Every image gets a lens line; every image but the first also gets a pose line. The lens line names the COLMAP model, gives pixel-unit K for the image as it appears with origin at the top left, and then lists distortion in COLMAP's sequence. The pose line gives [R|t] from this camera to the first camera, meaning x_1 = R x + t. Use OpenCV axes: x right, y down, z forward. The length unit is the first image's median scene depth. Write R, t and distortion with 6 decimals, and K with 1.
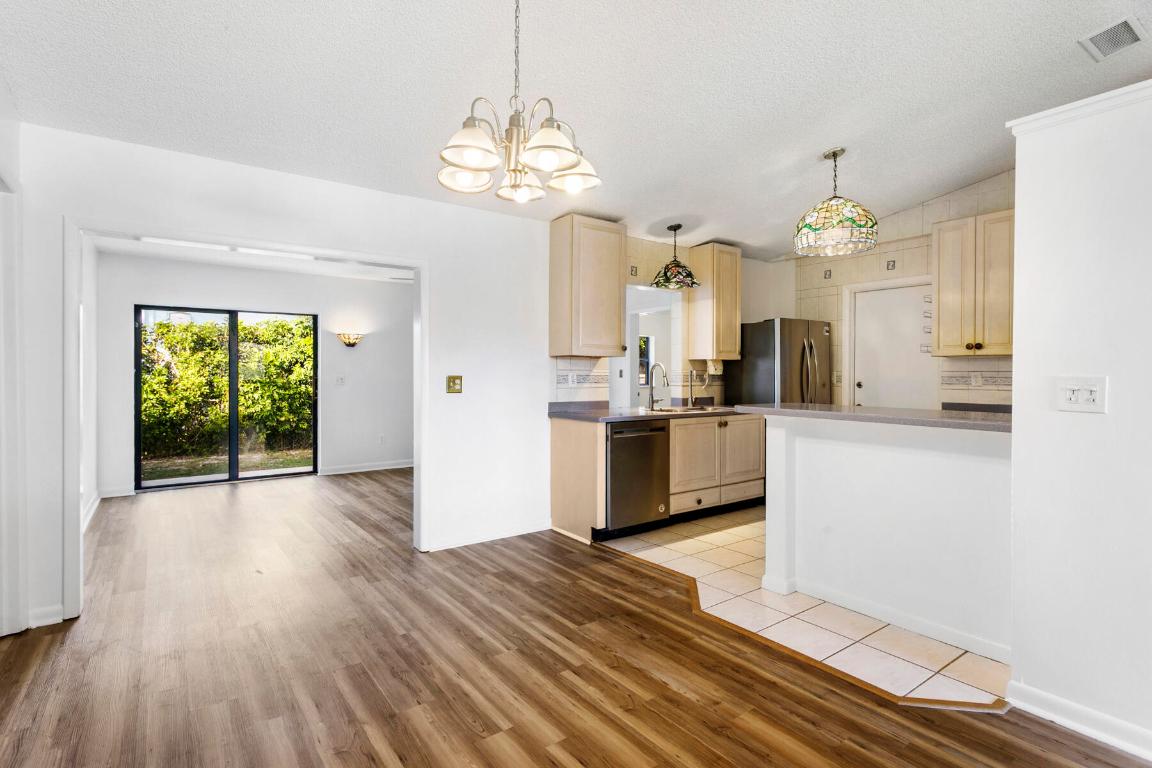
lens RADIAL K [[569.8, 0, 570.0], [0, 569.8, 382.5], [0, 0, 1]] dist [0.006476, 0.000052]
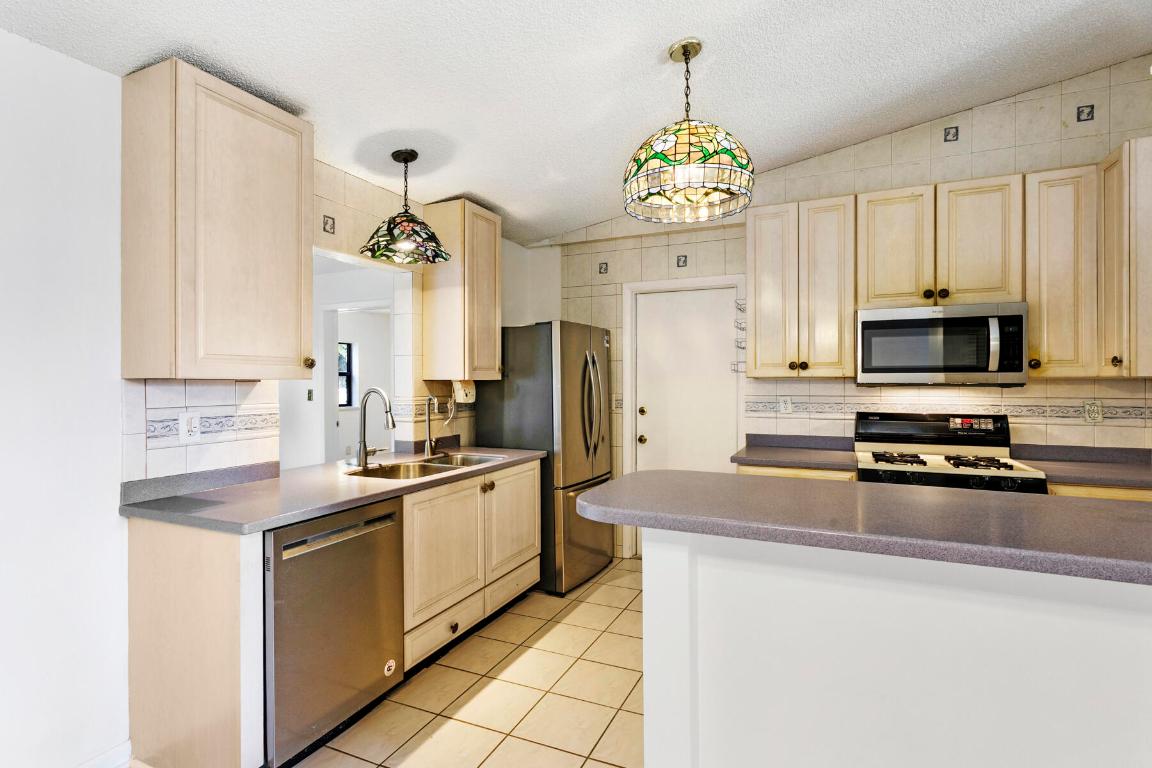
lens RADIAL K [[569.8, 0, 577.1], [0, 569.8, 380.8], [0, 0, 1]] dist [0.006476, 0.000052]
pose [[0.867907, -0.003273, 0.496716, 0.046610], [0.012342, 0.999812, -0.014978, -0.031822], [-0.496573, 0.019130, 0.867784, 0.417944]]
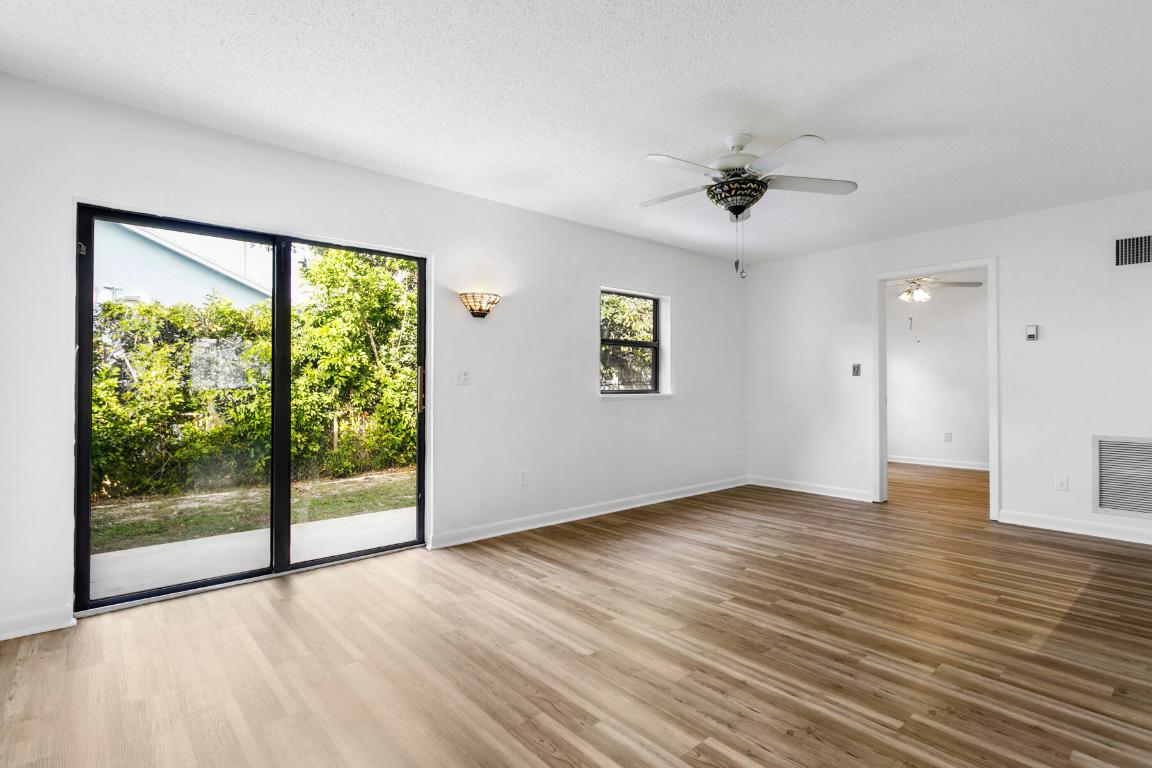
lens RADIAL K [[569.8, 0, 576.4], [0, 569.8, 386.8], [0, 0, 1]] dist [0.006476, 0.000052]
pose [[0.996828, -0.002008, 0.079558, -0.492280], [0.003111, 0.999901, -0.013738, 0.021256], [-0.079523, 0.013942, 0.996736, 0.630837]]
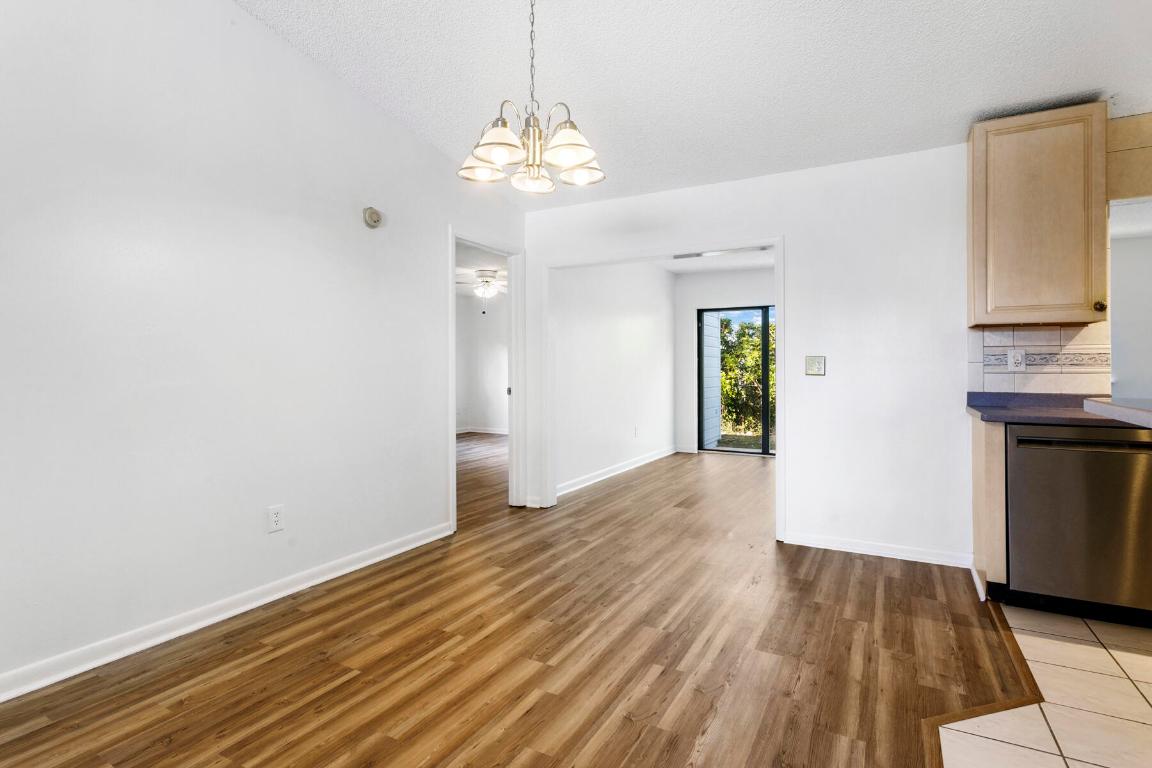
lens RADIAL K [[569.8, 0, 584.6], [0, 569.8, 356.8], [0, 0, 1]] dist [0.006476, 0.000052]
pose [[0.434718, -0.017731, -0.900392, 0.384933], [-0.012936, 0.999580, -0.025929, 0.014794], [0.900474, 0.022919, 0.434306, 0.234278]]
